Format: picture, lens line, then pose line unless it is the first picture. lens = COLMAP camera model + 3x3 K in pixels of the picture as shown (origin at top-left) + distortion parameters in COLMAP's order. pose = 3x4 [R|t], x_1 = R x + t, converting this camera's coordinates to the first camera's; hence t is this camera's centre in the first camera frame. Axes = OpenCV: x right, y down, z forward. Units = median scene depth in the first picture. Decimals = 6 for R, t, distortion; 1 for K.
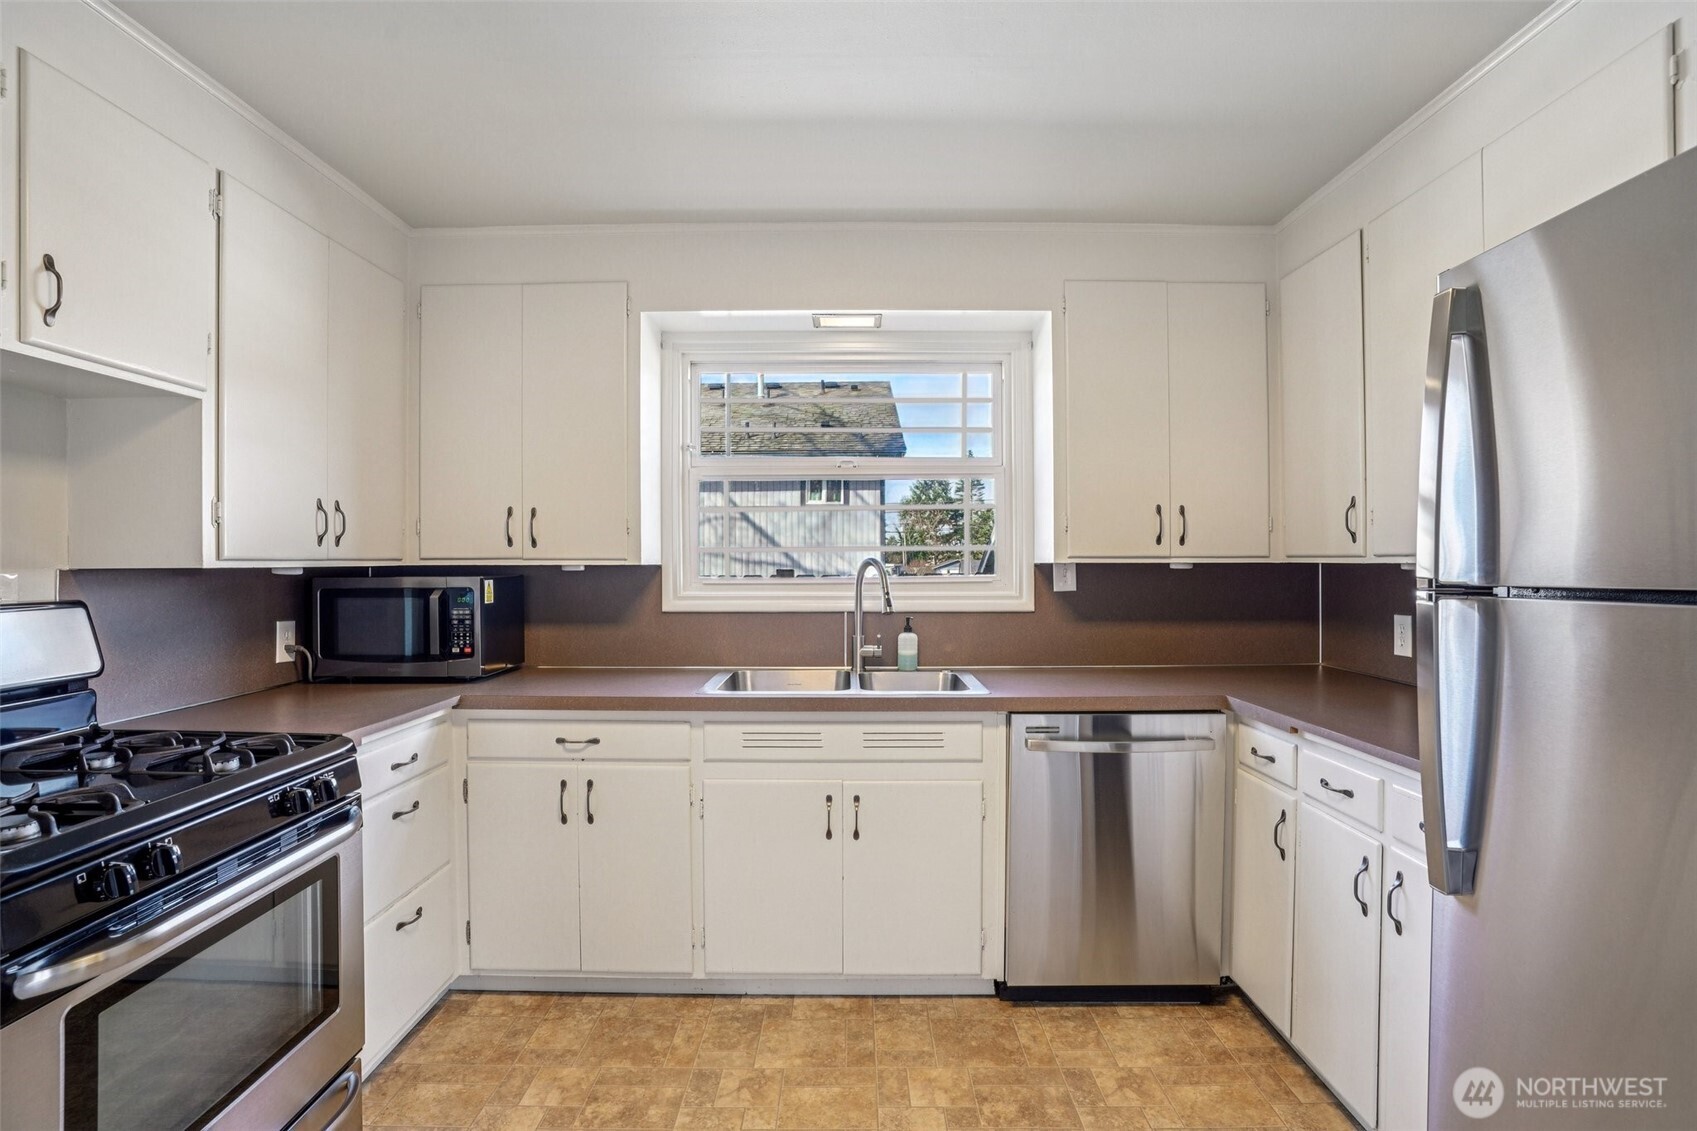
lens RADIAL K [[844.5, 0, 844.1], [0, 844.5, 568.0], [0, 0, 1]] dist [-0.082754, 0.044942]
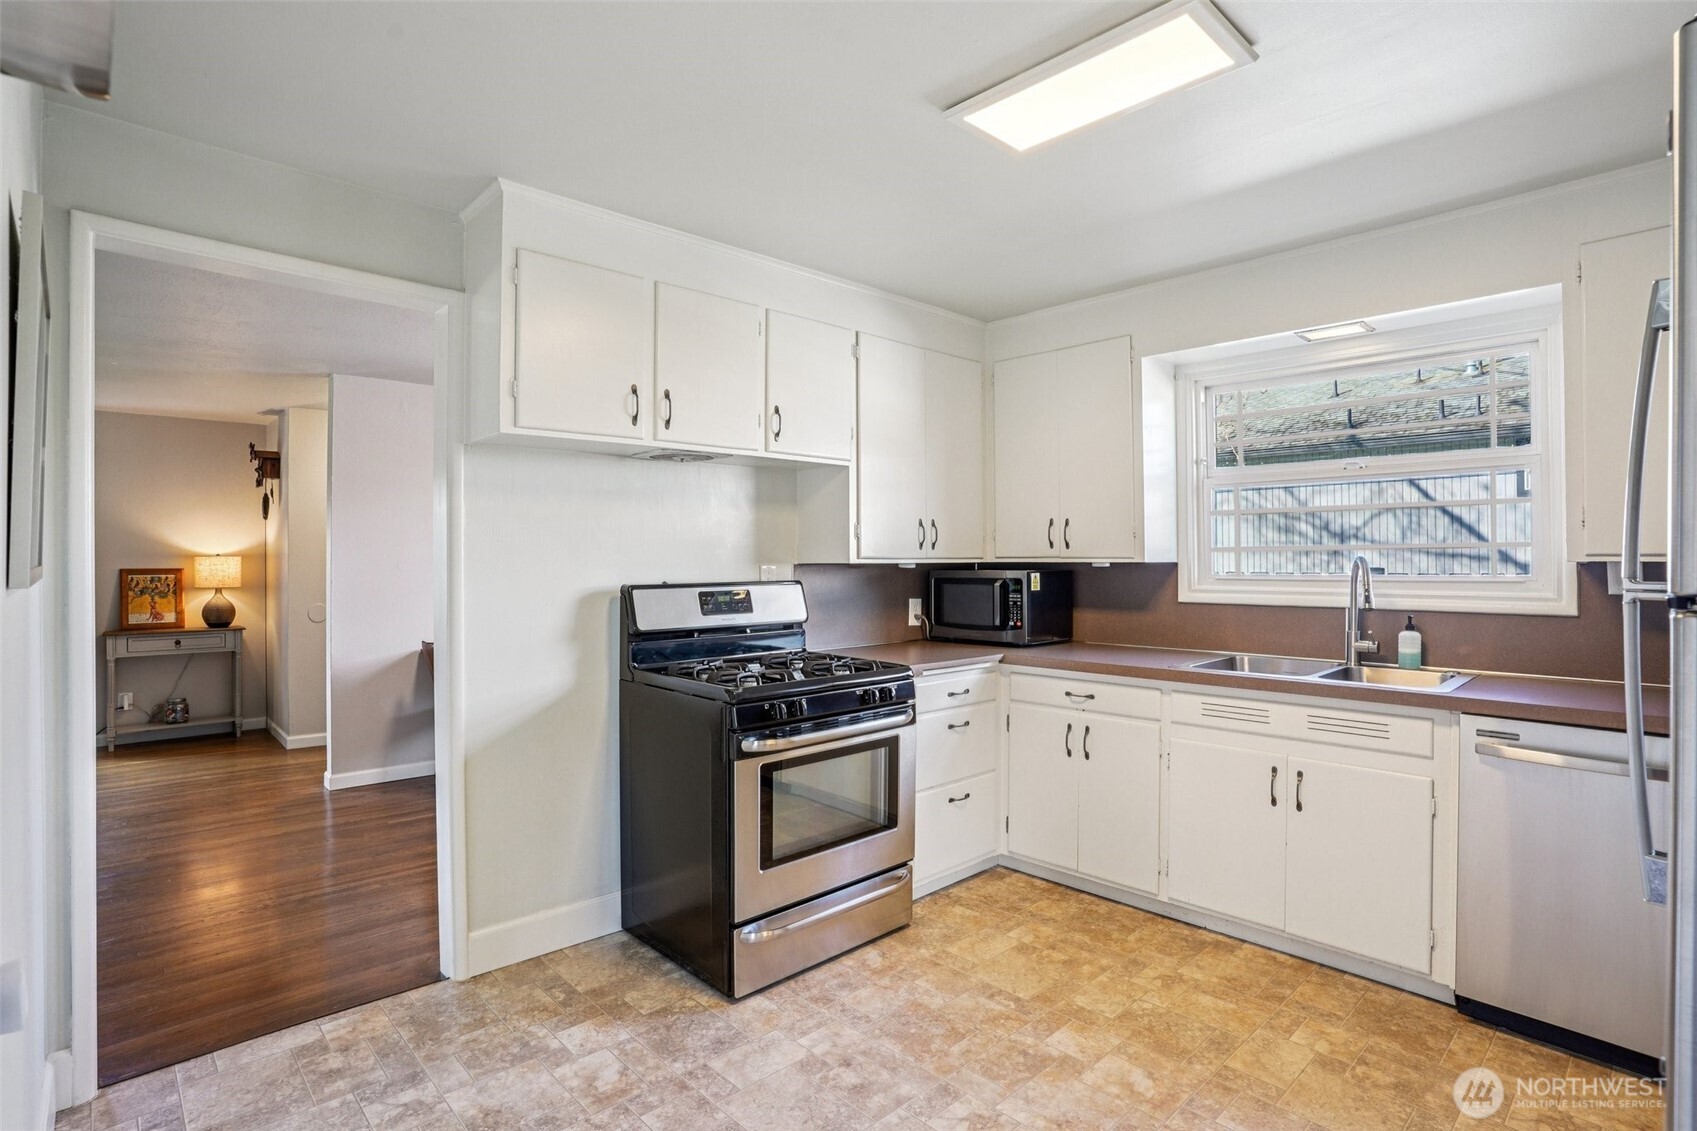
lens RADIAL K [[844.5, 0, 844.1], [0, 844.5, 568.0], [0, 0, 1]] dist [-0.082754, 0.044942]
pose [[0.686535, 0.007325, -0.727059, 0.385193], [-0.005377, 0.999973, 0.004997, 0.000882], [0.727076, 0.000479, 0.686556, -0.180104]]
